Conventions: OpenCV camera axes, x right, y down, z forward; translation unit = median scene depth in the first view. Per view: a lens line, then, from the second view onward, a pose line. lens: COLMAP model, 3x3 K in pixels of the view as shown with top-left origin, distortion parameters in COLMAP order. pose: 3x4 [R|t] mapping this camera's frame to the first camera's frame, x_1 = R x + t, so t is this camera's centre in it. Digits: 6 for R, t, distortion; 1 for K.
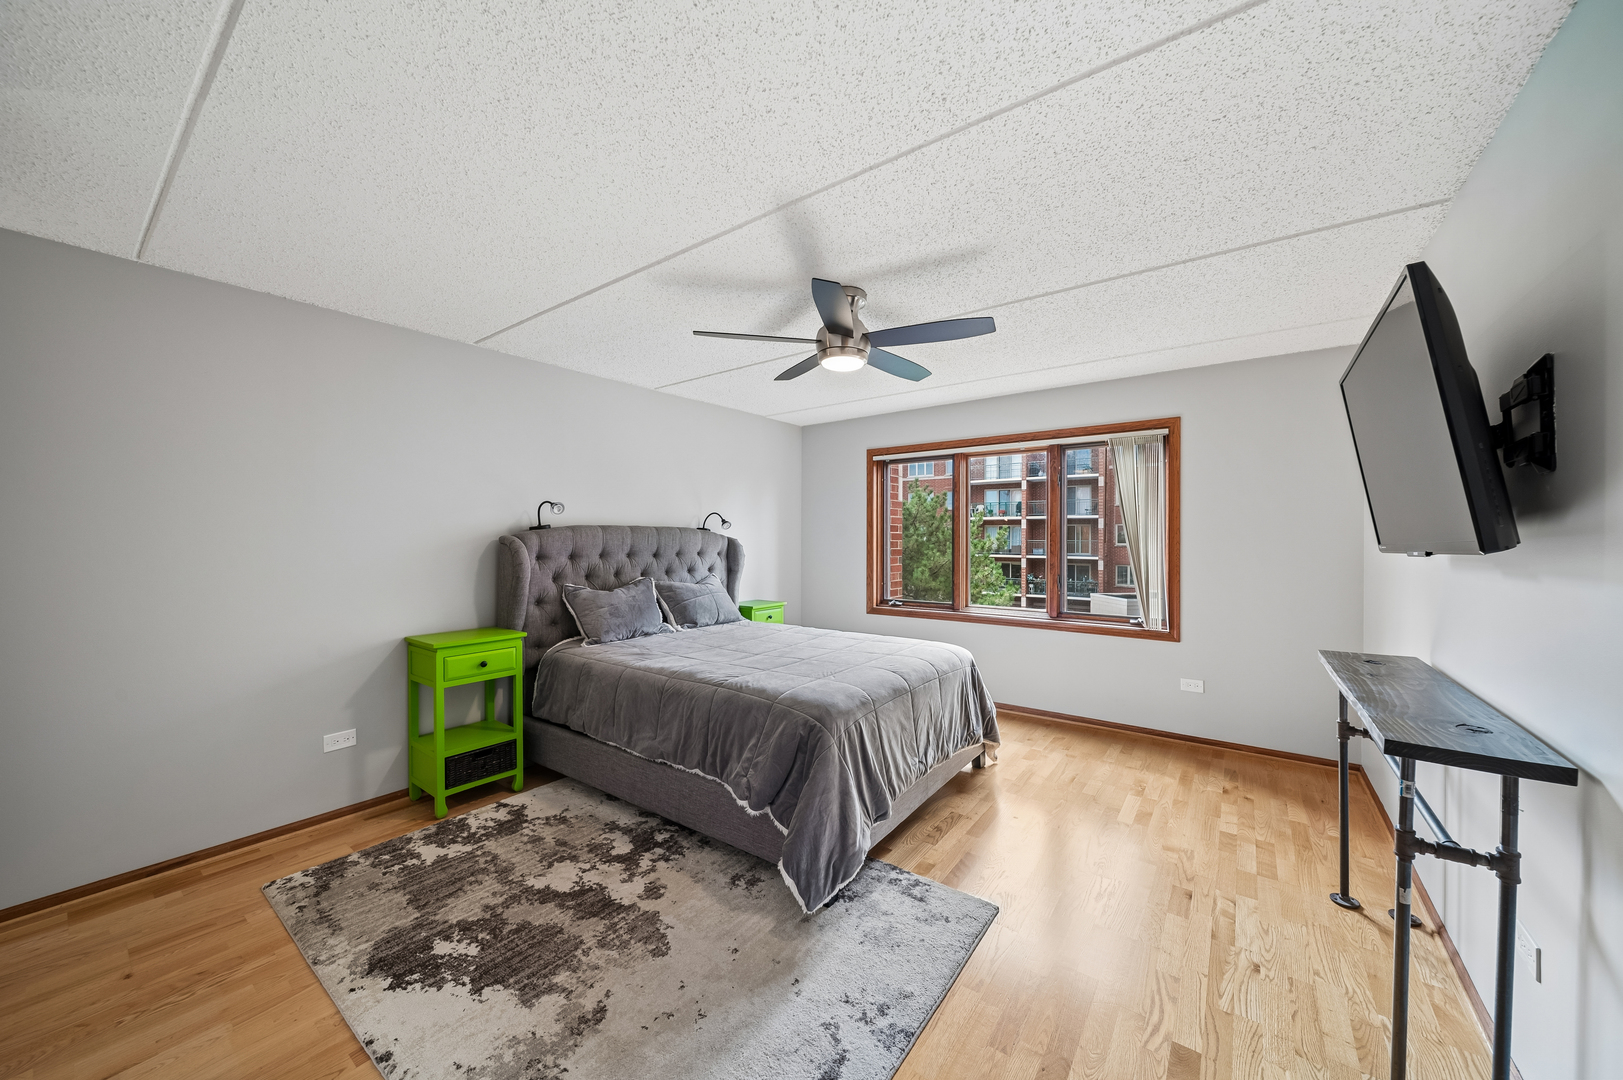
lens RADIAL K [[575.8, 0, 818.9], [0, 575.8, 534.5], [0, 0, 1]] dist [-0.008329, -0.000101]
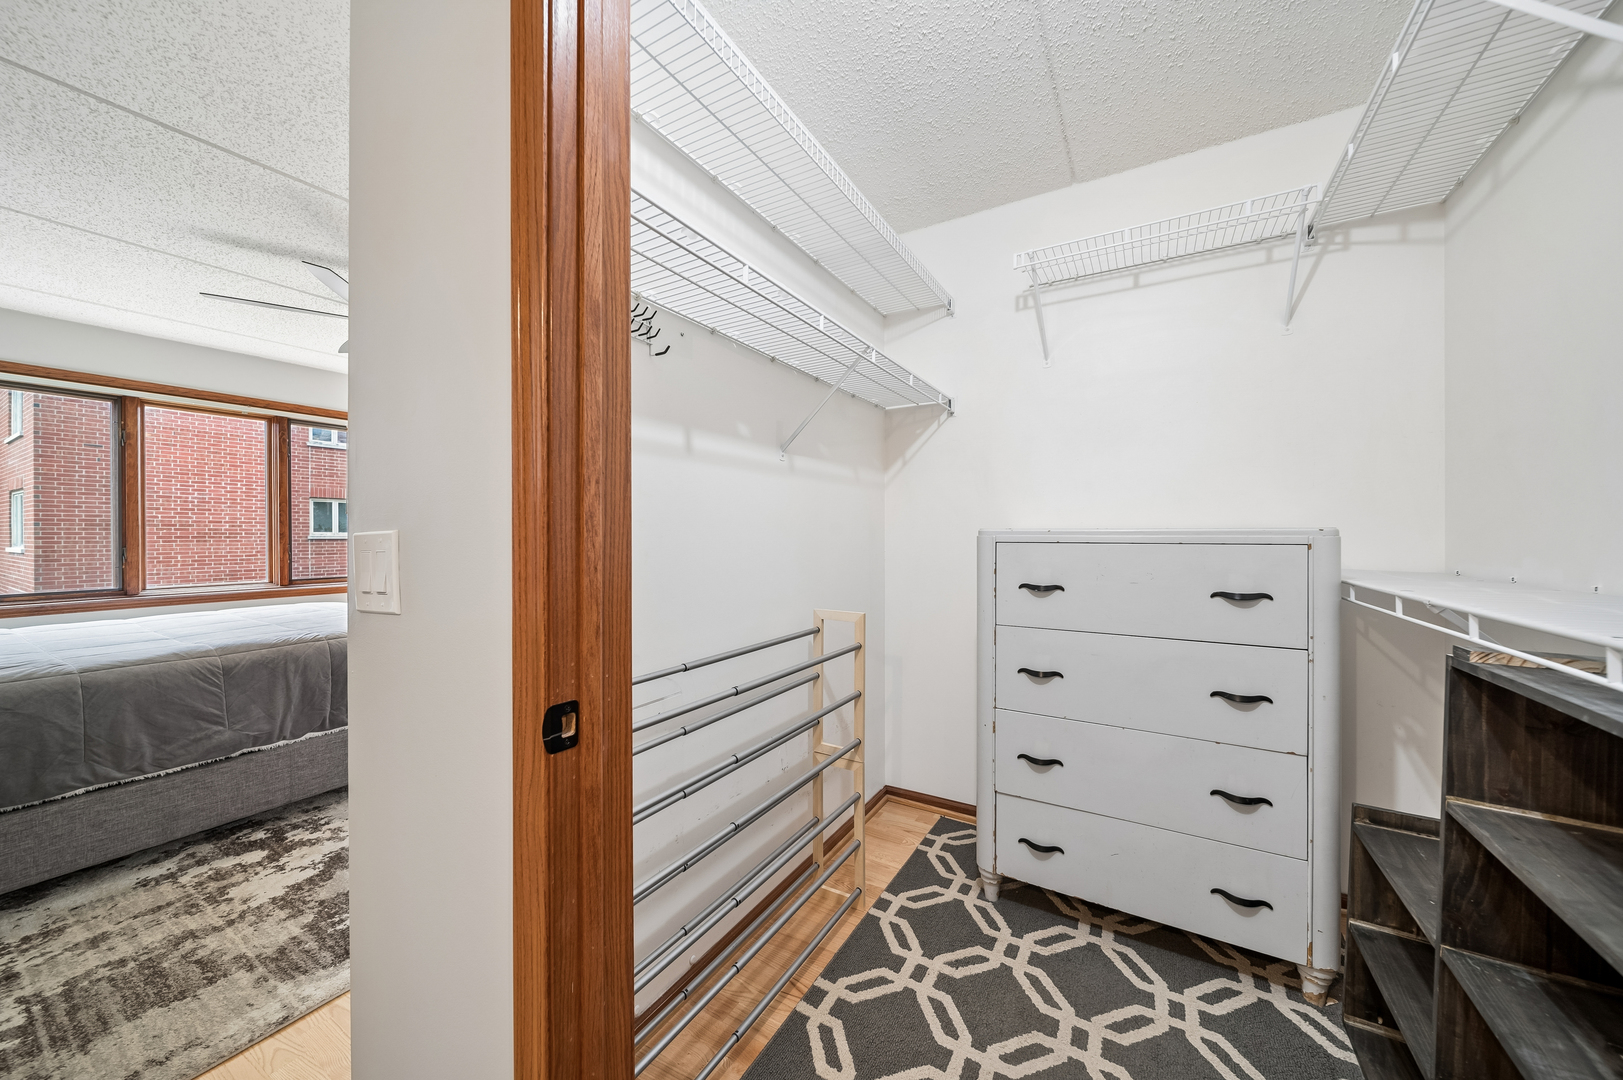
lens RADIAL K [[575.8, 0, 816.4], [0, 575.8, 536.3], [0, 0, 1]] dist [-0.008329, -0.000101]
pose [[-0.095424, -0.006761, 0.995414, -1.266098], [-0.002090, 0.999976, 0.006591, 0.084242], [-0.995434, -0.001452, -0.095436, 0.282184]]
